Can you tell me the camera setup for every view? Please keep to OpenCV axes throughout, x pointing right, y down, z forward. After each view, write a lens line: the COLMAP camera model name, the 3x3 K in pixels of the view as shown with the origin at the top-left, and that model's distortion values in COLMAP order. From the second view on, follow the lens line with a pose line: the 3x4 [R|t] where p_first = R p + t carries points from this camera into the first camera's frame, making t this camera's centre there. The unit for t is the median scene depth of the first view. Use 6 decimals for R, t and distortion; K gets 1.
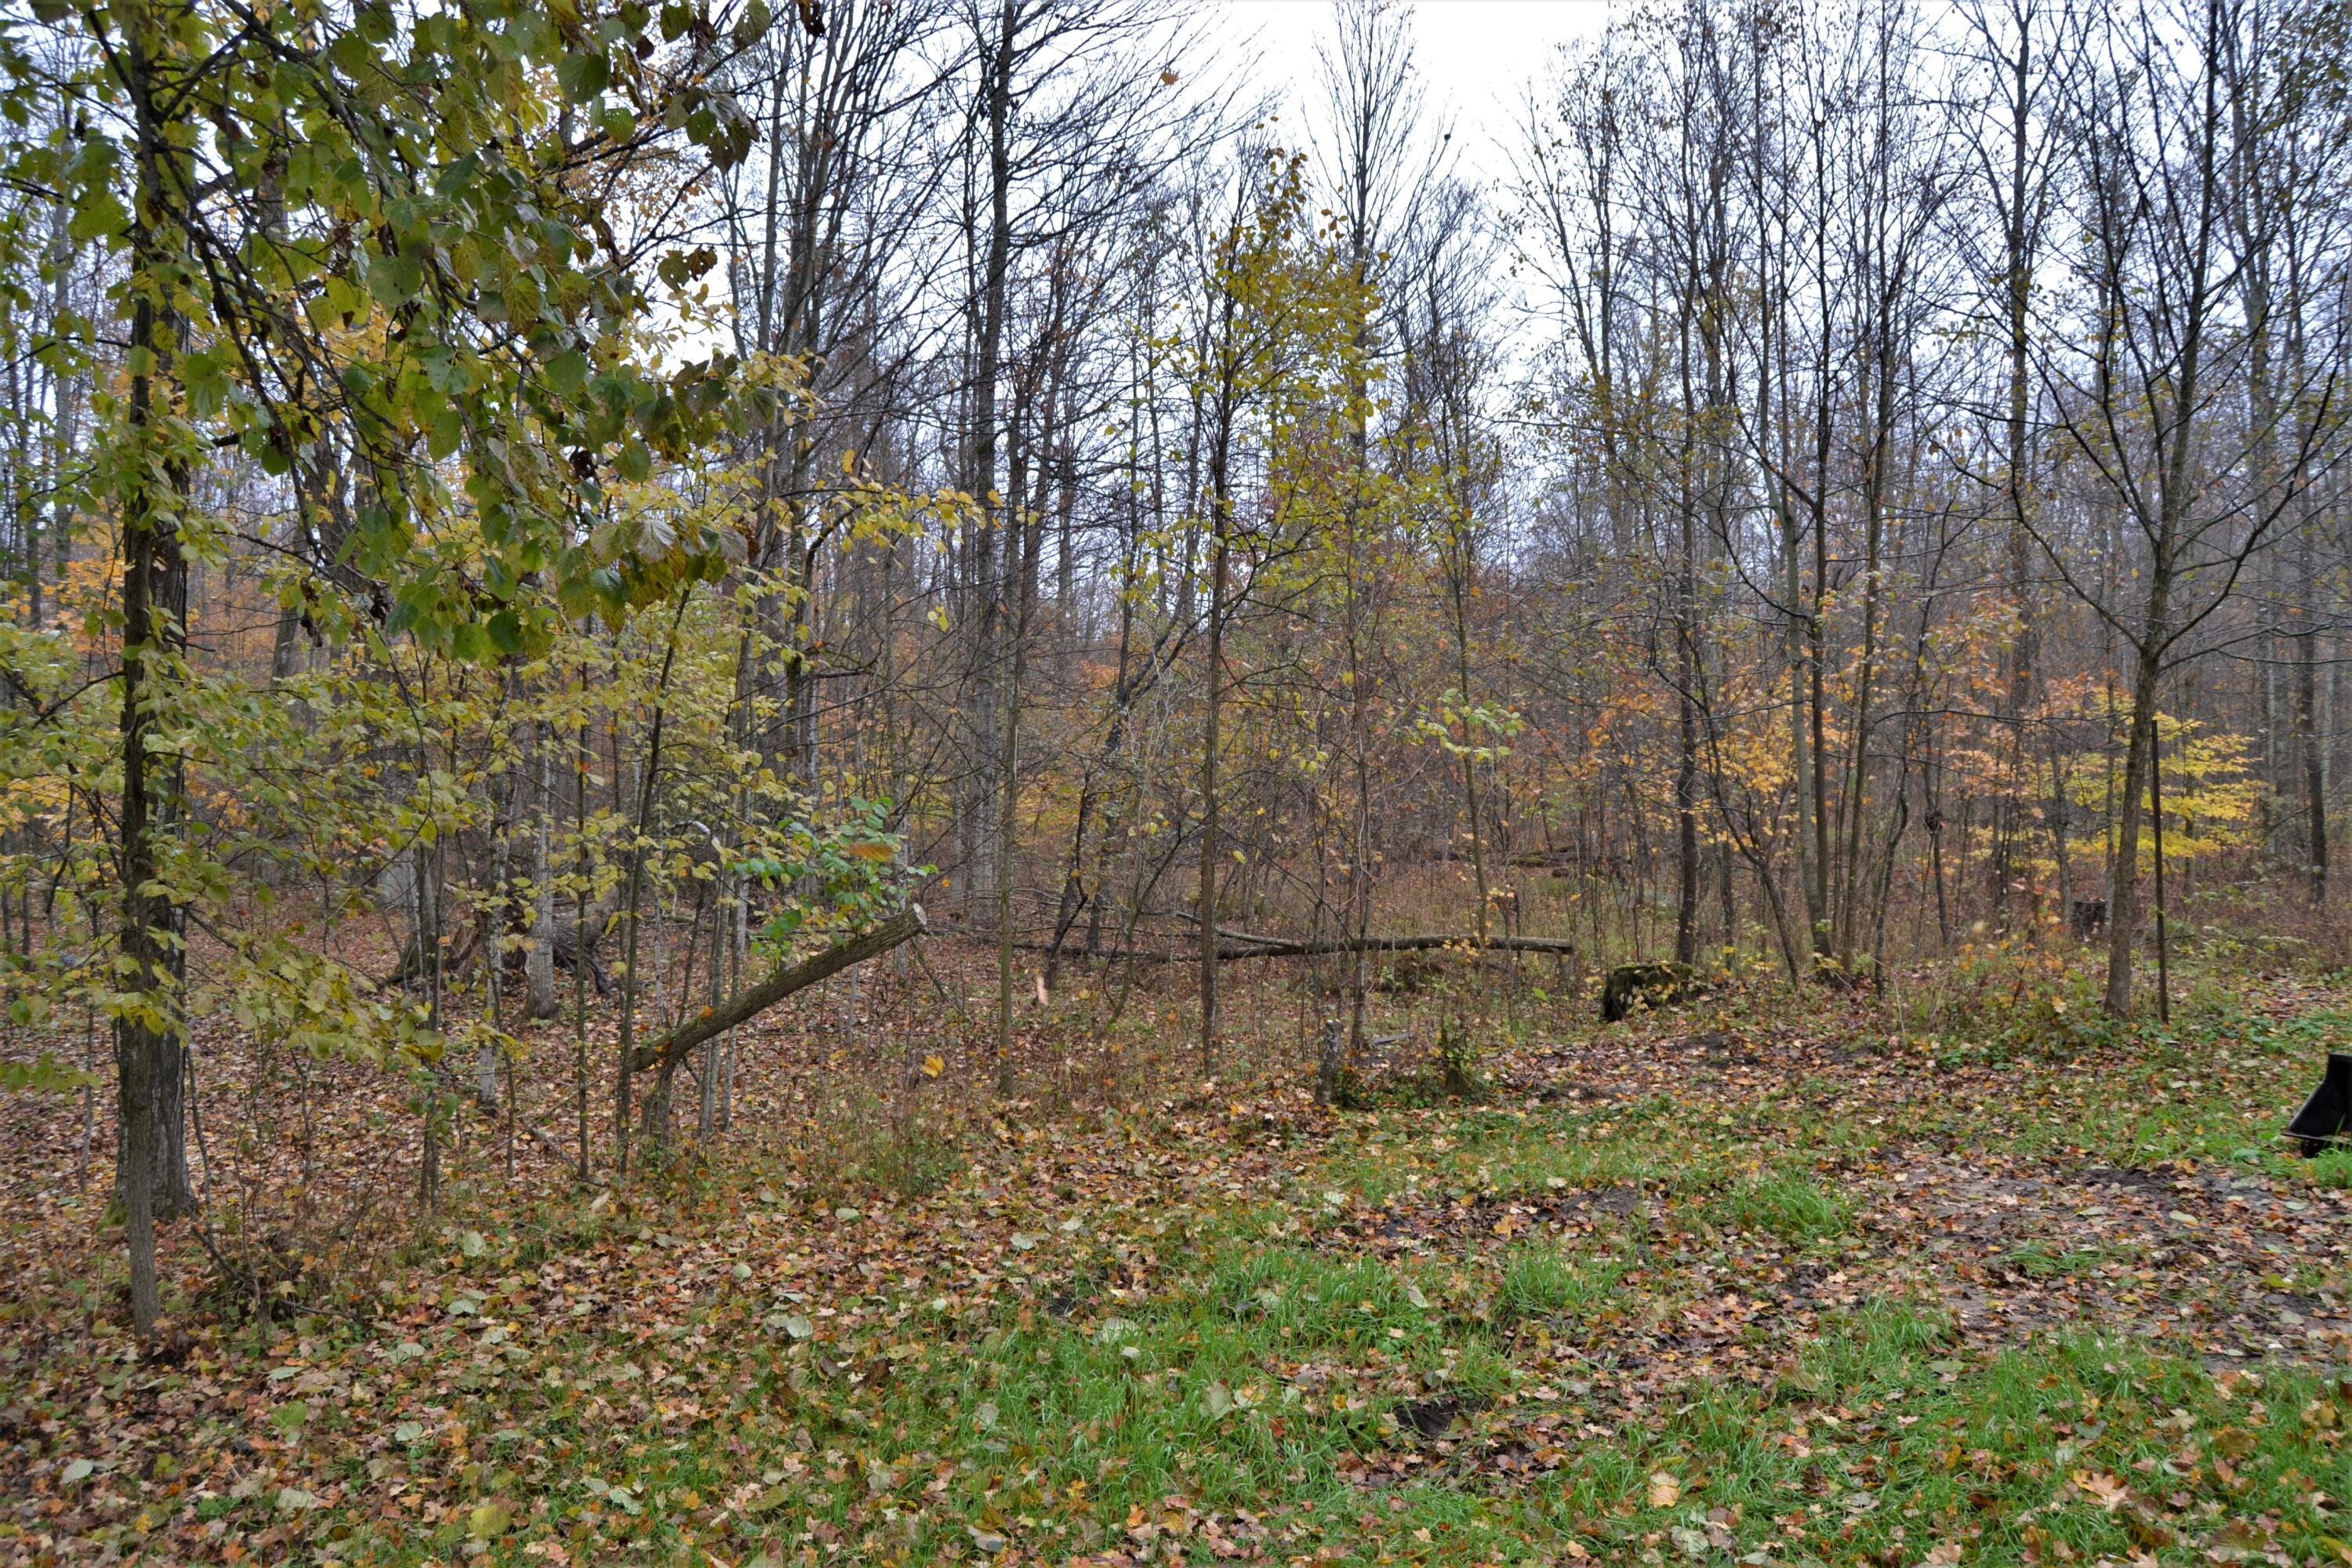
lens RADIAL K [[1861.4, 0, 1167.4], [0, 1861.4, 792.2], [0, 0, 1]] dist [-0.099471, 0.042492]
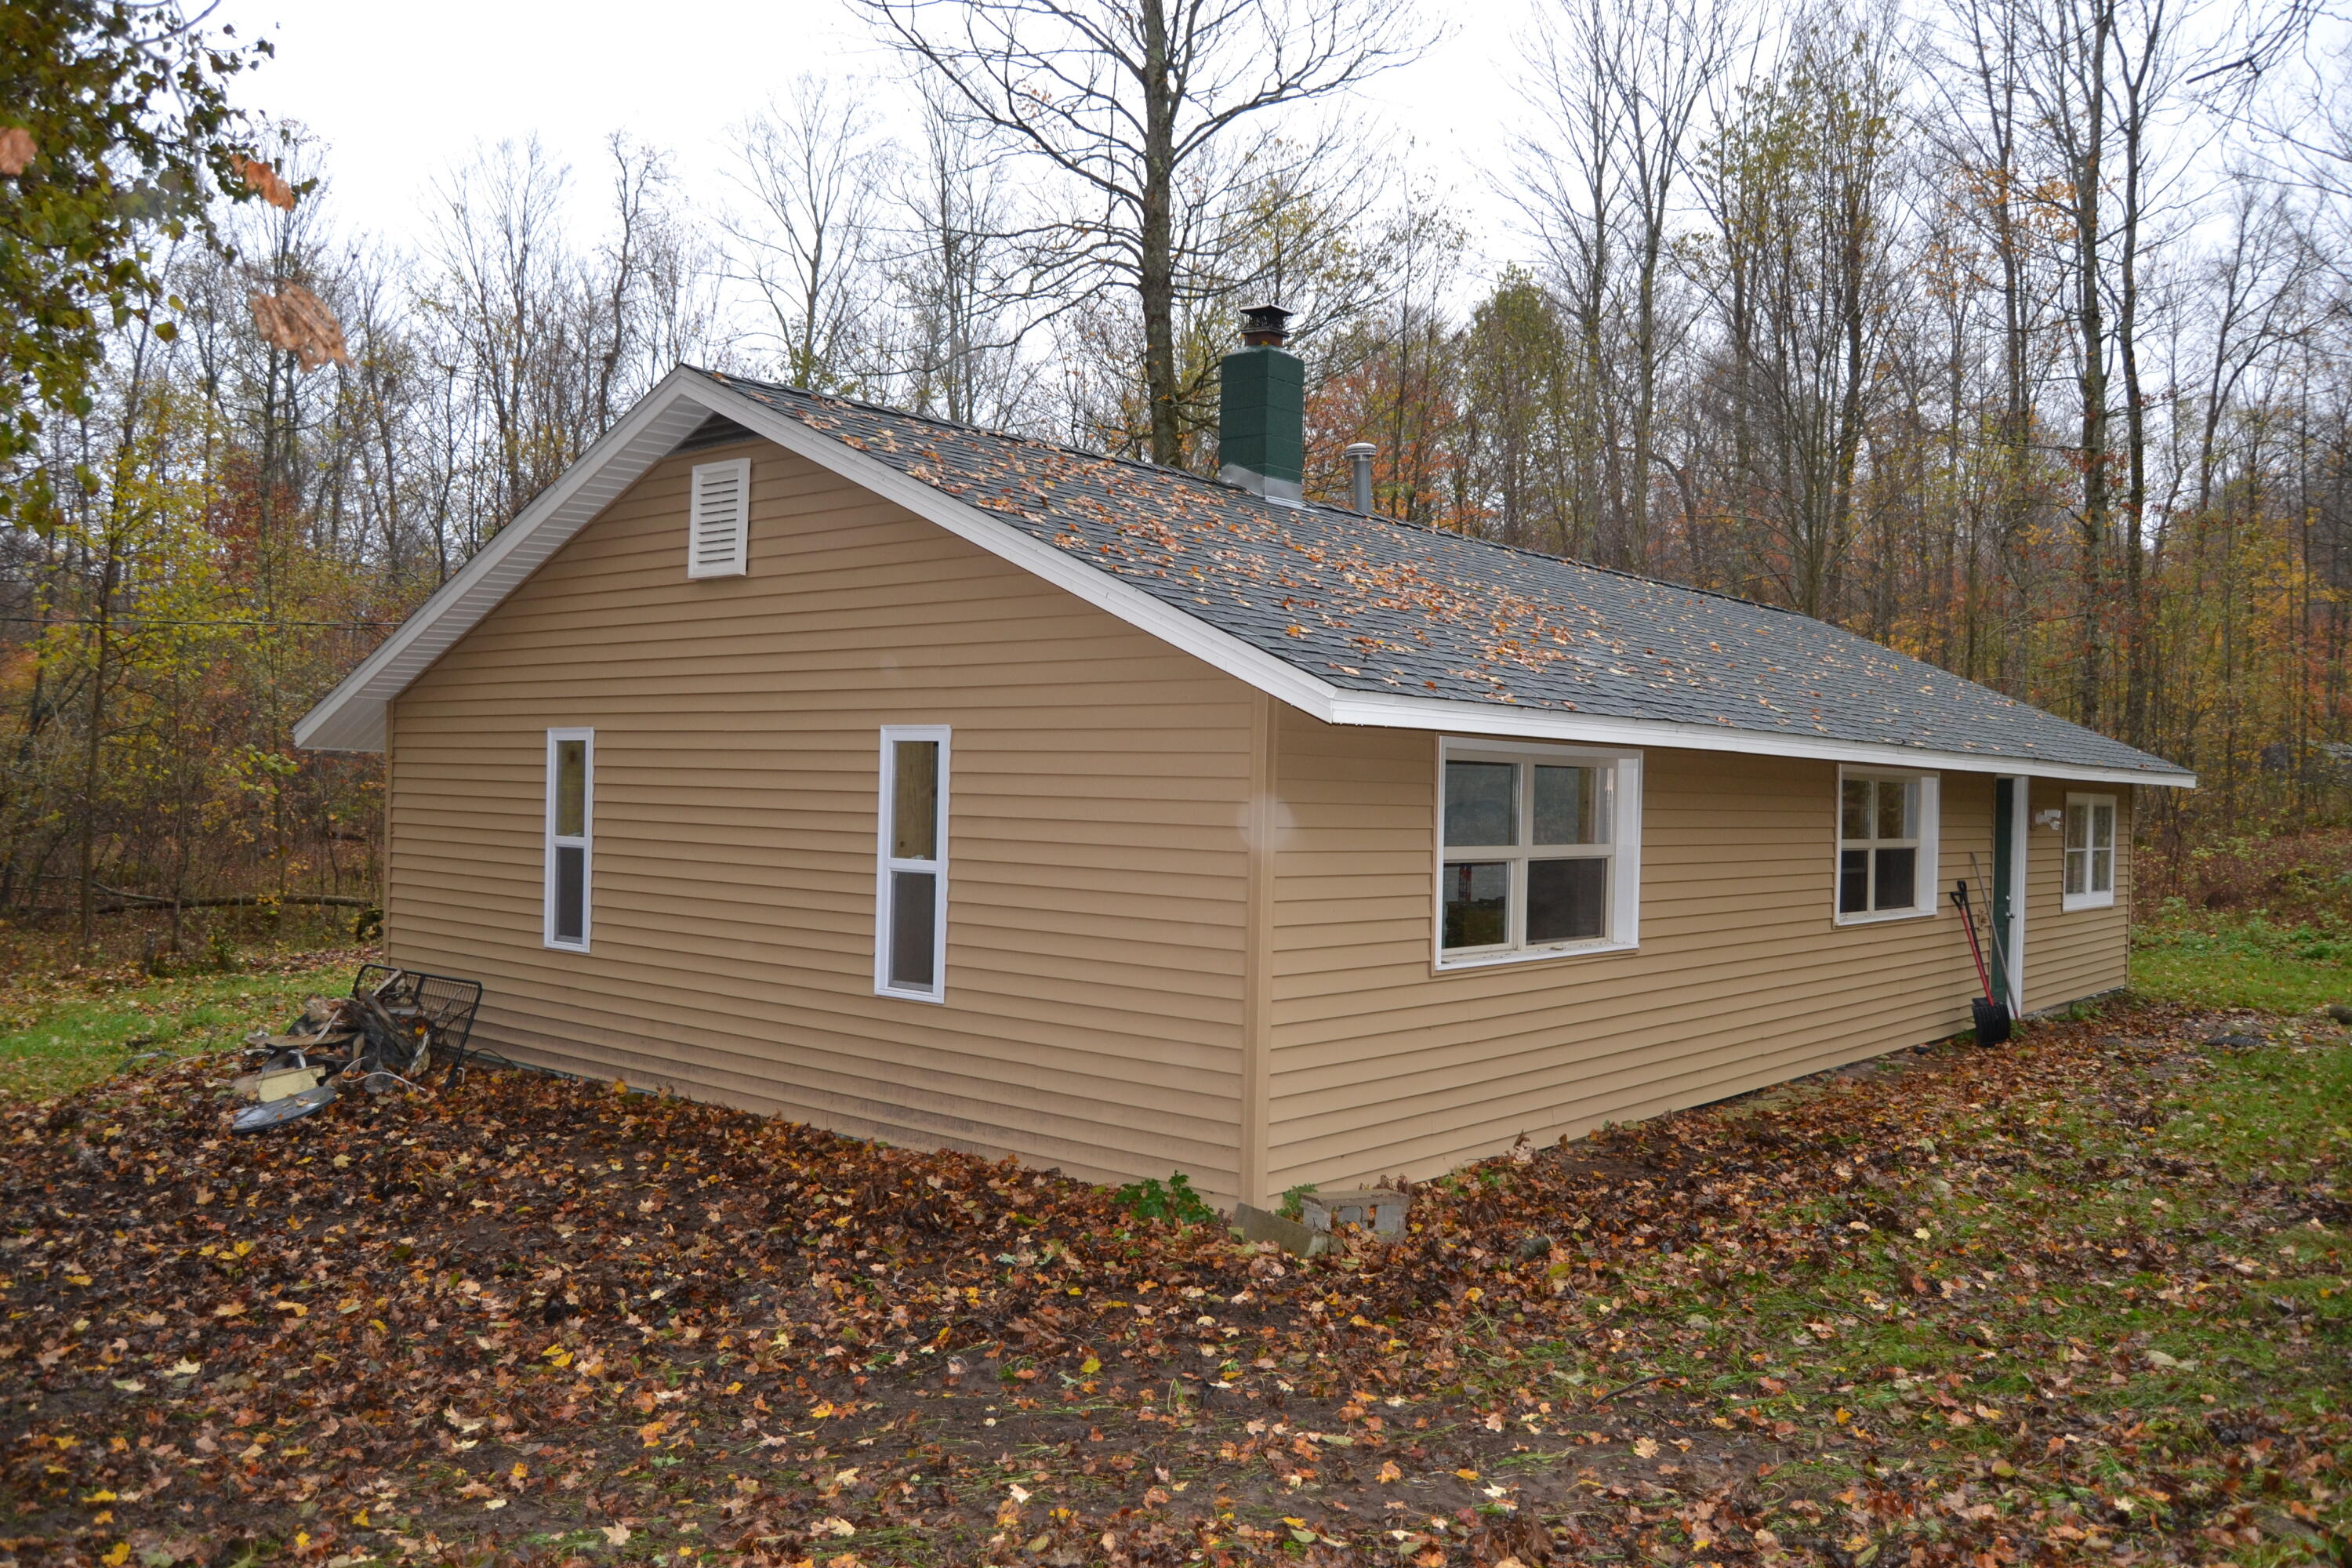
lens RADIAL K [[1861.4, 0, 1167.4], [0, 1861.4, 792.2], [0, 0, 1]] dist [-0.099471, 0.042492]
pose [[0.859869, 0.029574, 0.509657, 0.057472], [-0.035042, 0.999385, 0.001130, -0.081609], [-0.509310, -0.018831, 0.860377, -1.685917]]
